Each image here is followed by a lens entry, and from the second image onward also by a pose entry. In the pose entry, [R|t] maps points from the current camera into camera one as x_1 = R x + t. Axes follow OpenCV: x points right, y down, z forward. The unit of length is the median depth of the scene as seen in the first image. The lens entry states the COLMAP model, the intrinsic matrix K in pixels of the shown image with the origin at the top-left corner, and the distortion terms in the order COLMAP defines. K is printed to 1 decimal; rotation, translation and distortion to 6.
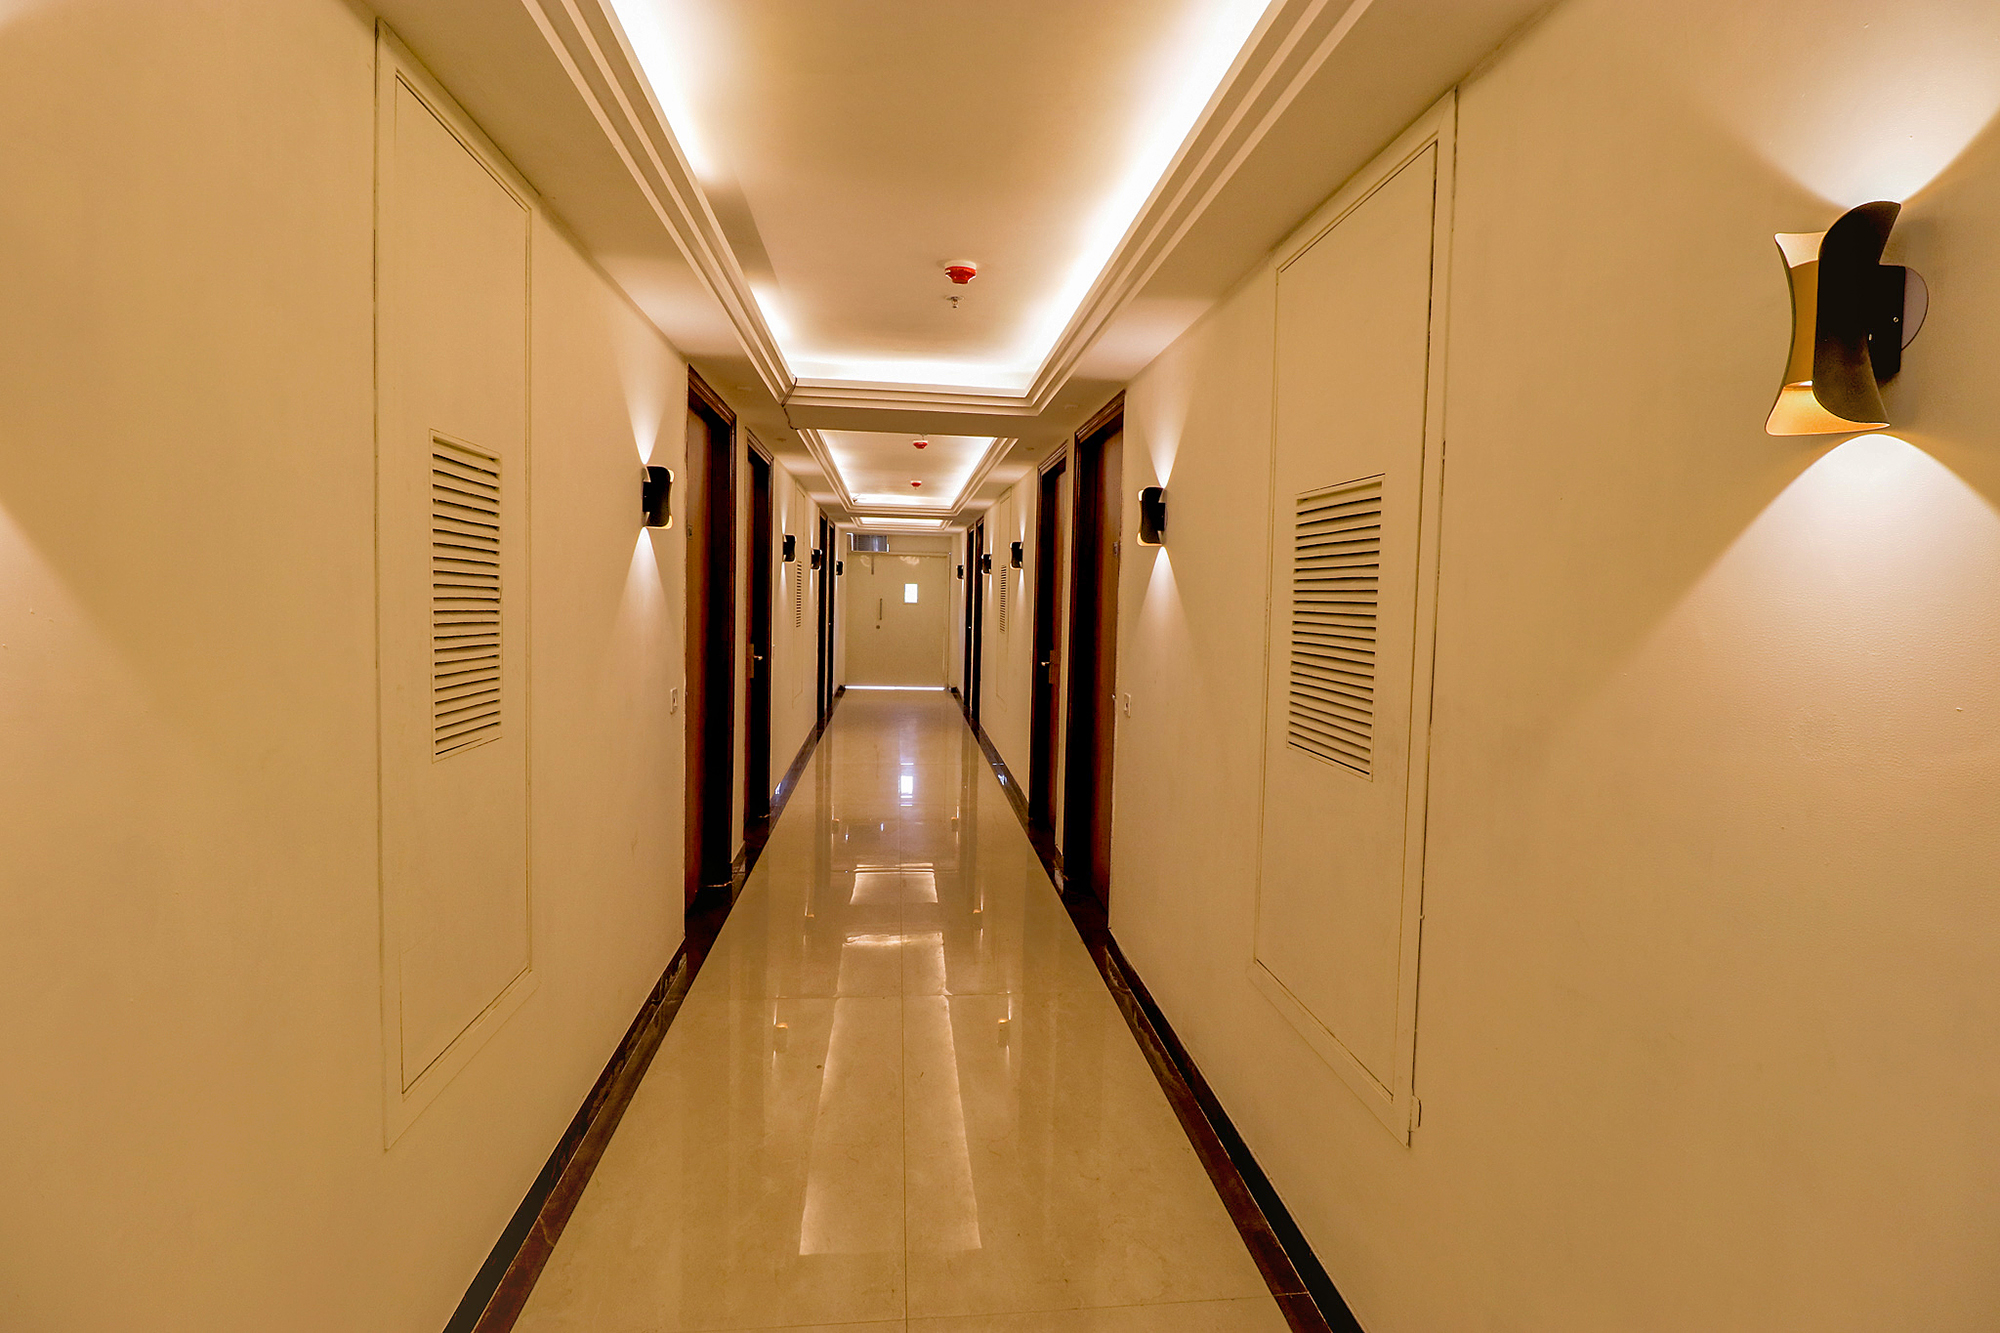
lens RADIAL K [[936.8, 0, 1007.3], [0, 936.8, 644.2], [0, 0, 1]] dist [0.001366, -0.012733]
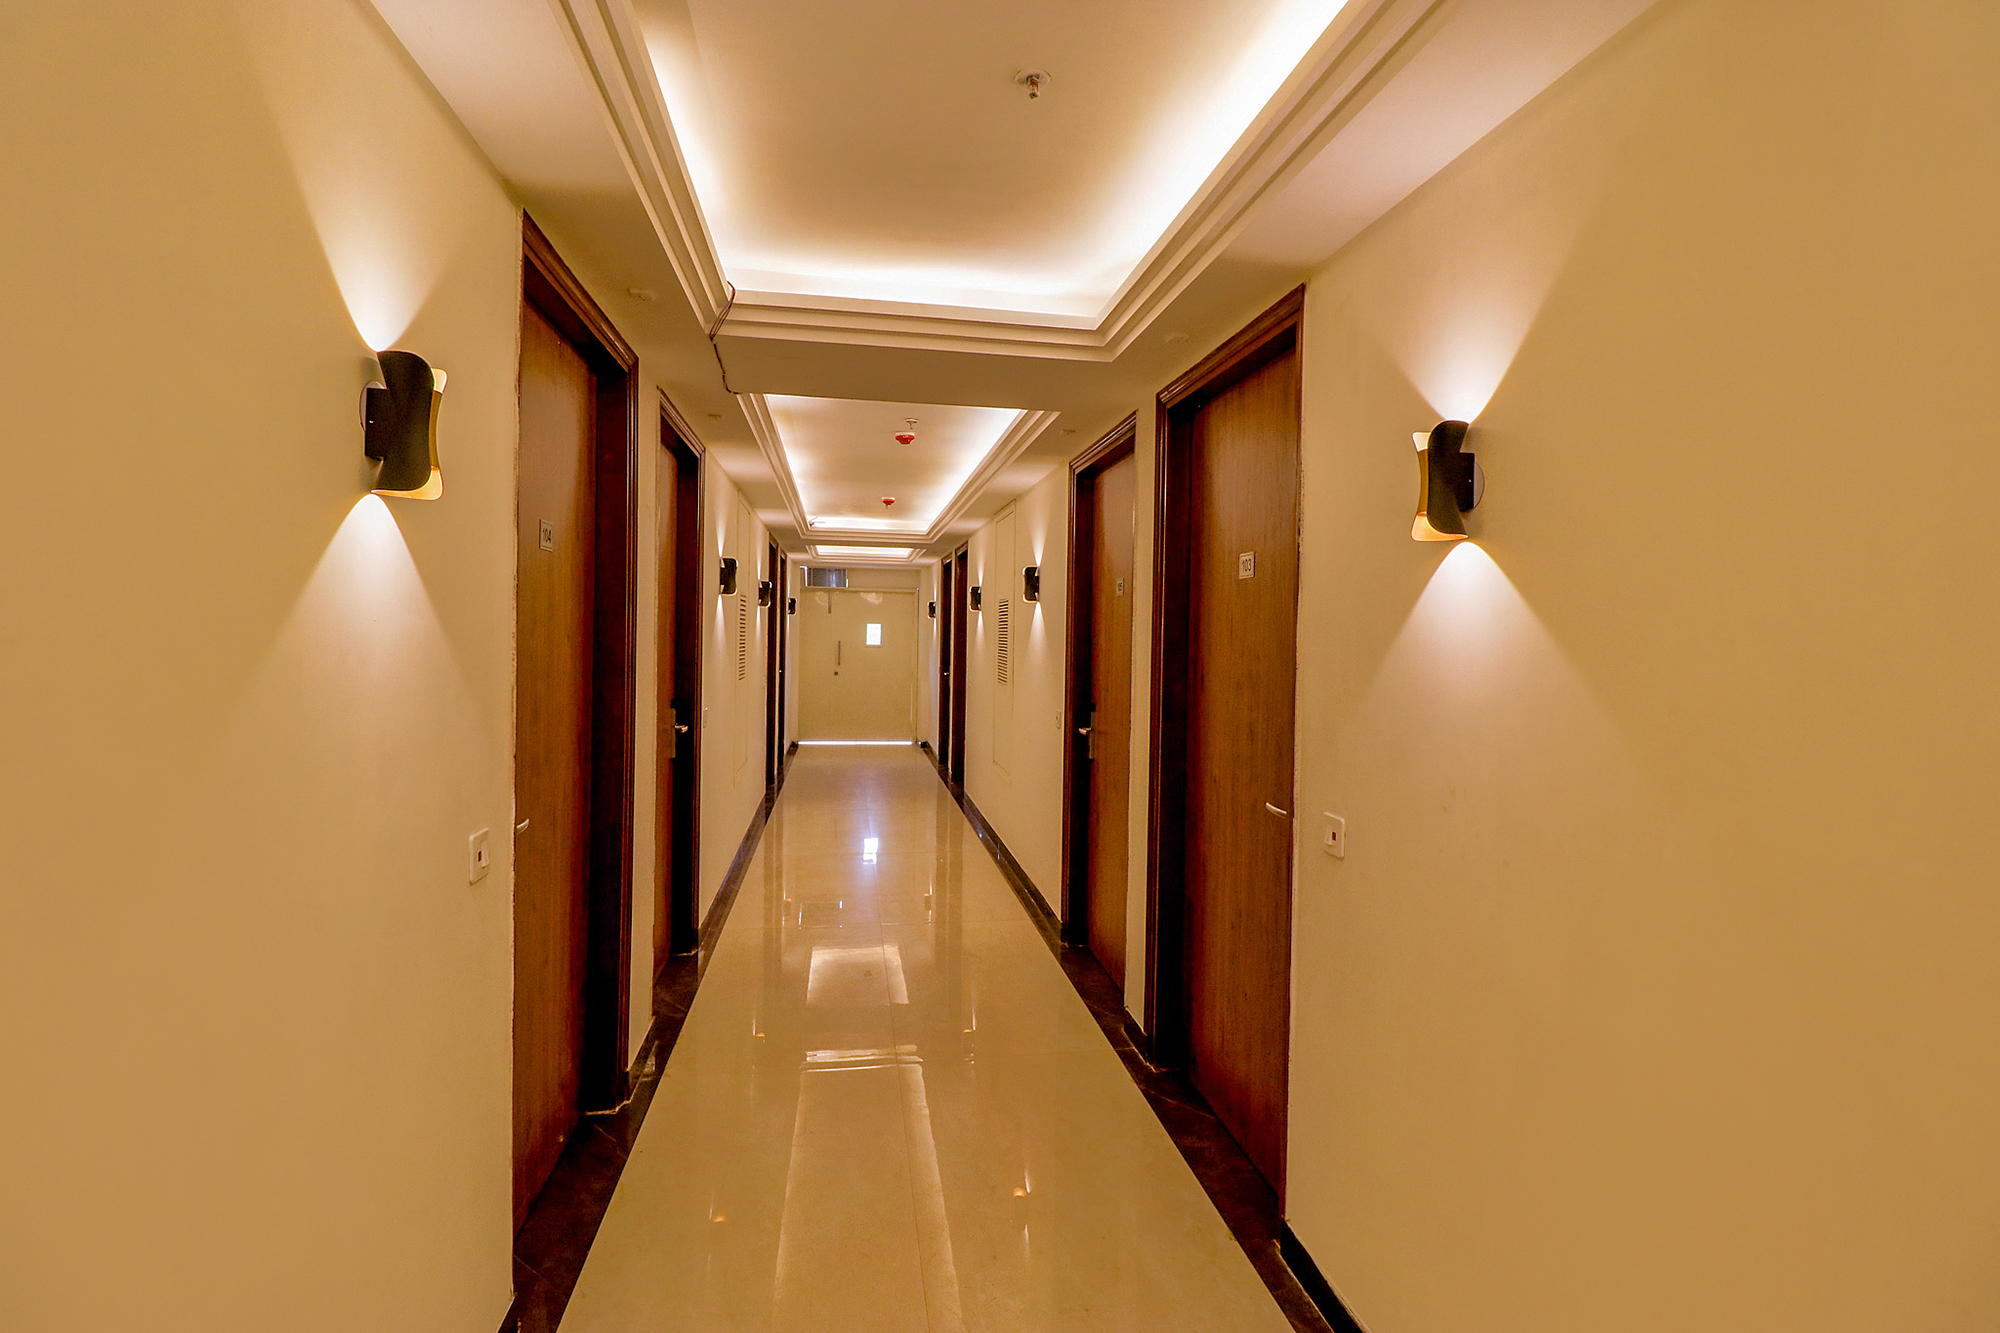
lens RADIAL K [[936.8, 0, 1007.3], [0, 936.8, 644.2], [0, 0, 1]] dist [0.001366, -0.012733]
pose [[0.998558, -0.008188, 0.053060, -0.035409], [0.010434, 0.999055, -0.042190, -0.010091], [-0.052664, 0.042683, 0.997700, 0.170844]]
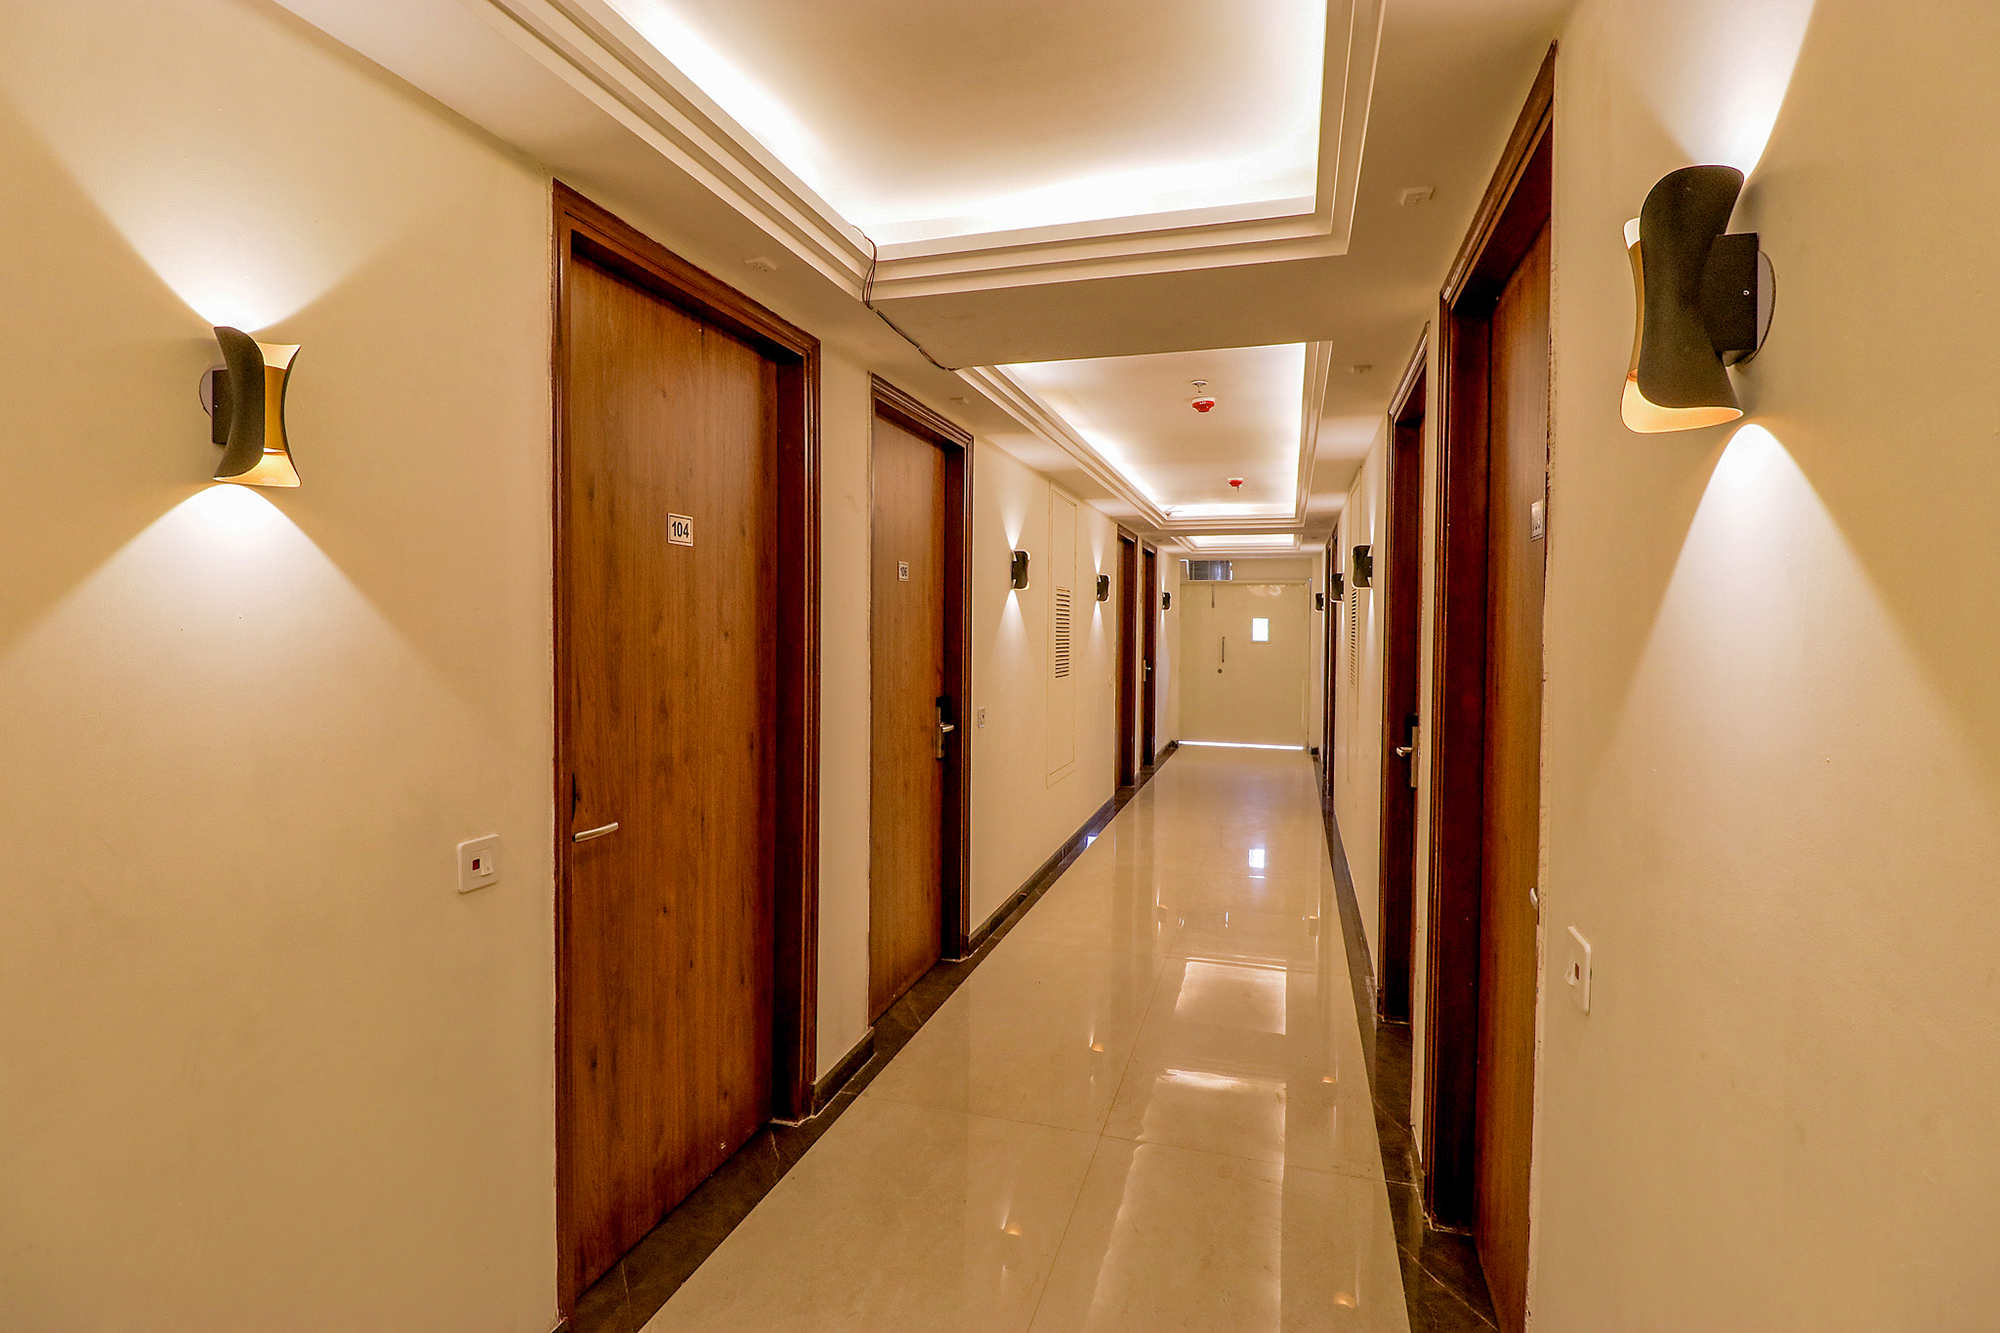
lens RADIAL K [[936.8, 0, 1007.3], [0, 936.8, 644.2], [0, 0, 1]] dist [0.001366, -0.012733]
pose [[0.917280, -0.007800, -0.398166, 0.029070], [-0.008125, 0.999233, -0.038294, -0.012507], [0.398159, 0.038361, 0.916514, 0.236345]]
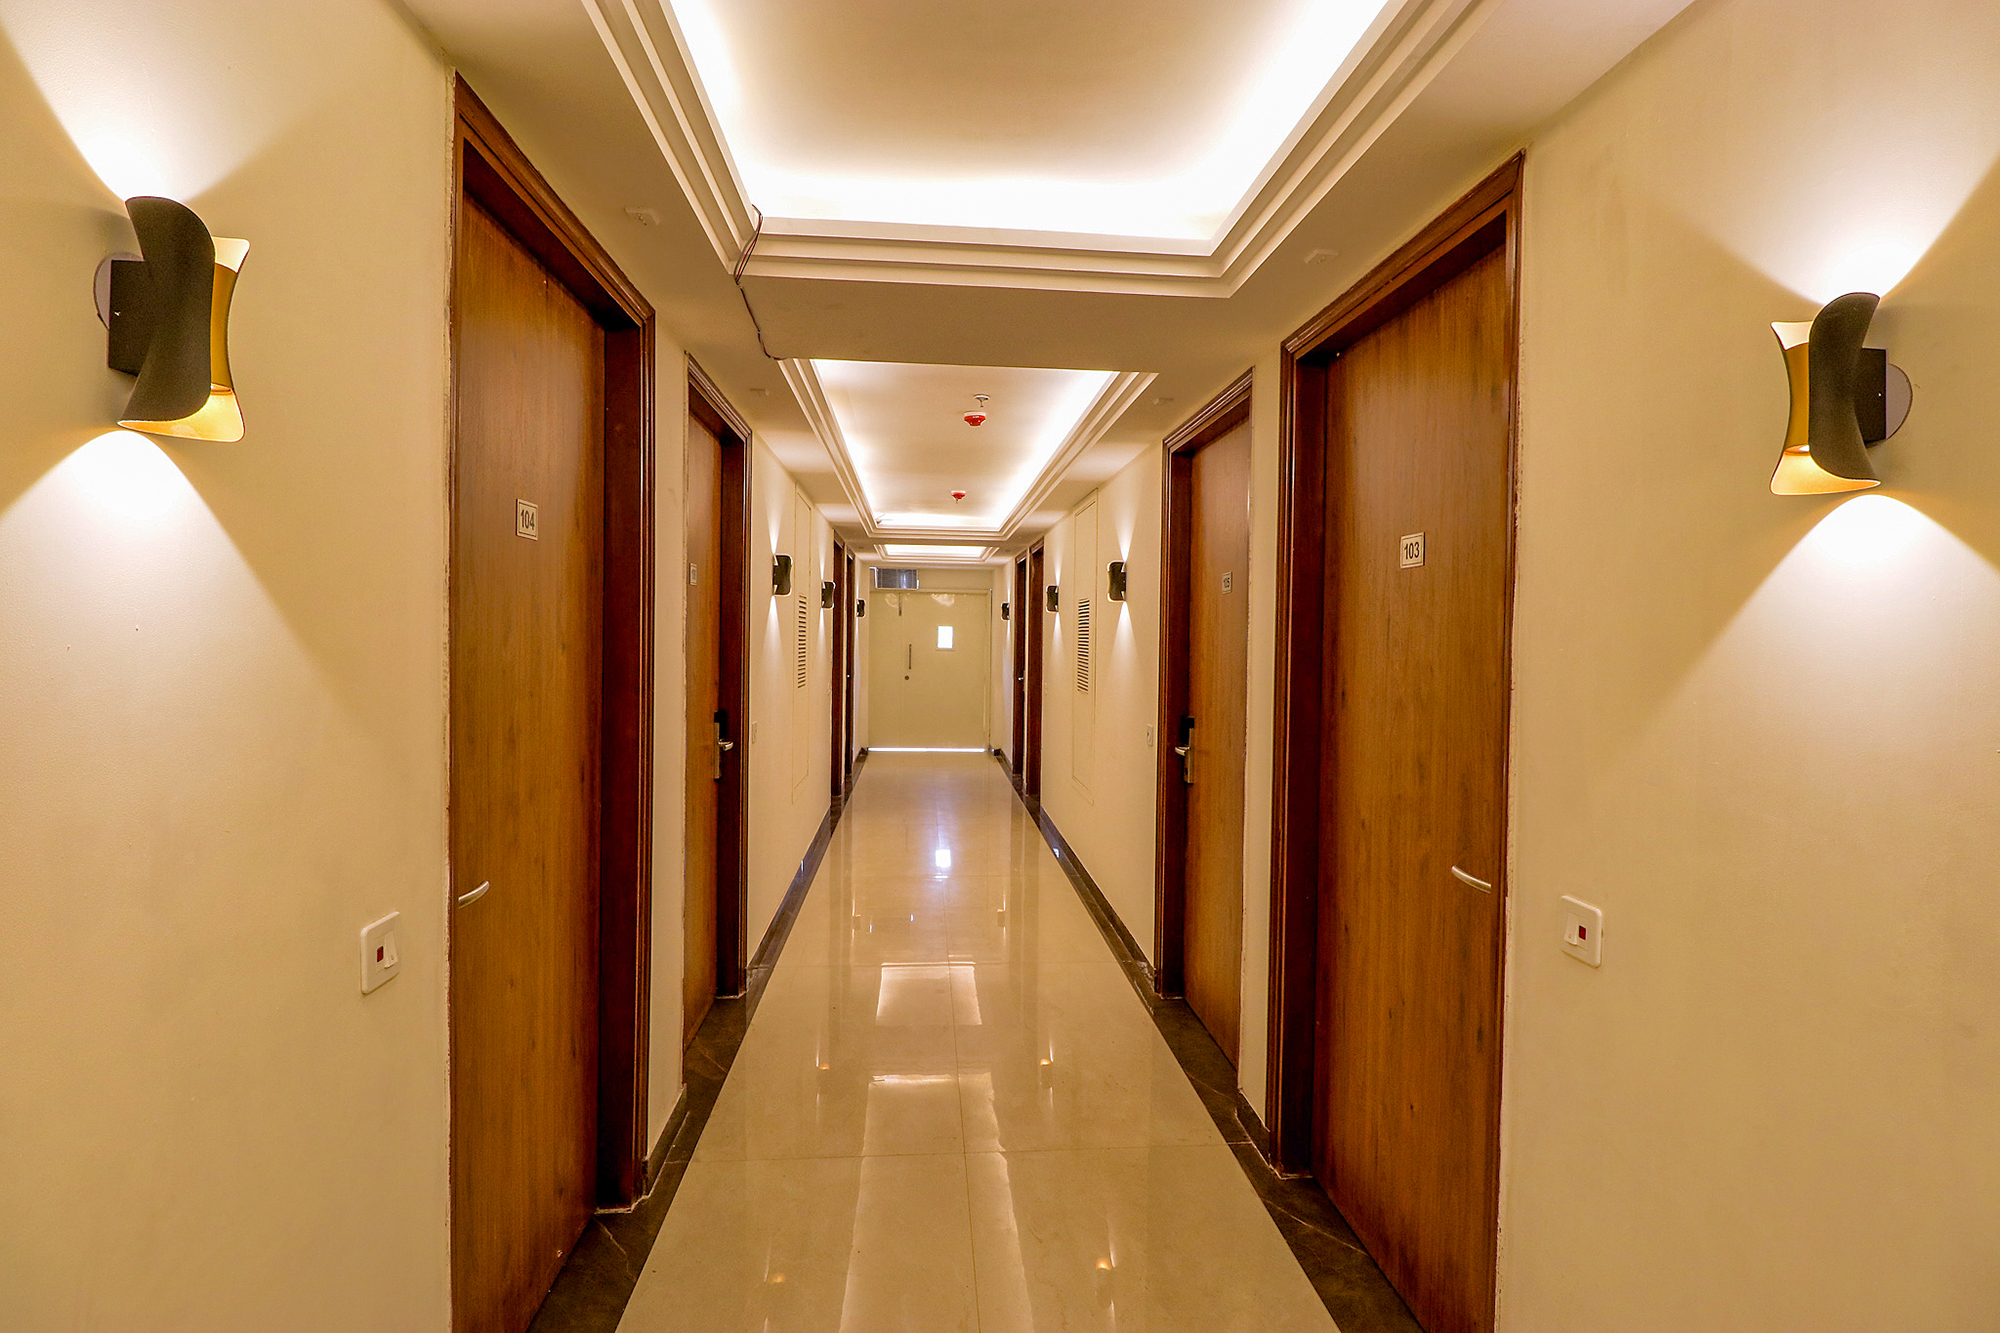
lens RADIAL K [[936.3, 0, 998.6], [0, 936.3, 647.1], [0, 0, 1]] dist [-0.001032, -0.014497]
pose [[0.999348, -0.009884, -0.034736, -0.036926], [0.008432, 0.999095, -0.041698, -0.014357], [0.035117, 0.041378, 0.998526, 0.228784]]
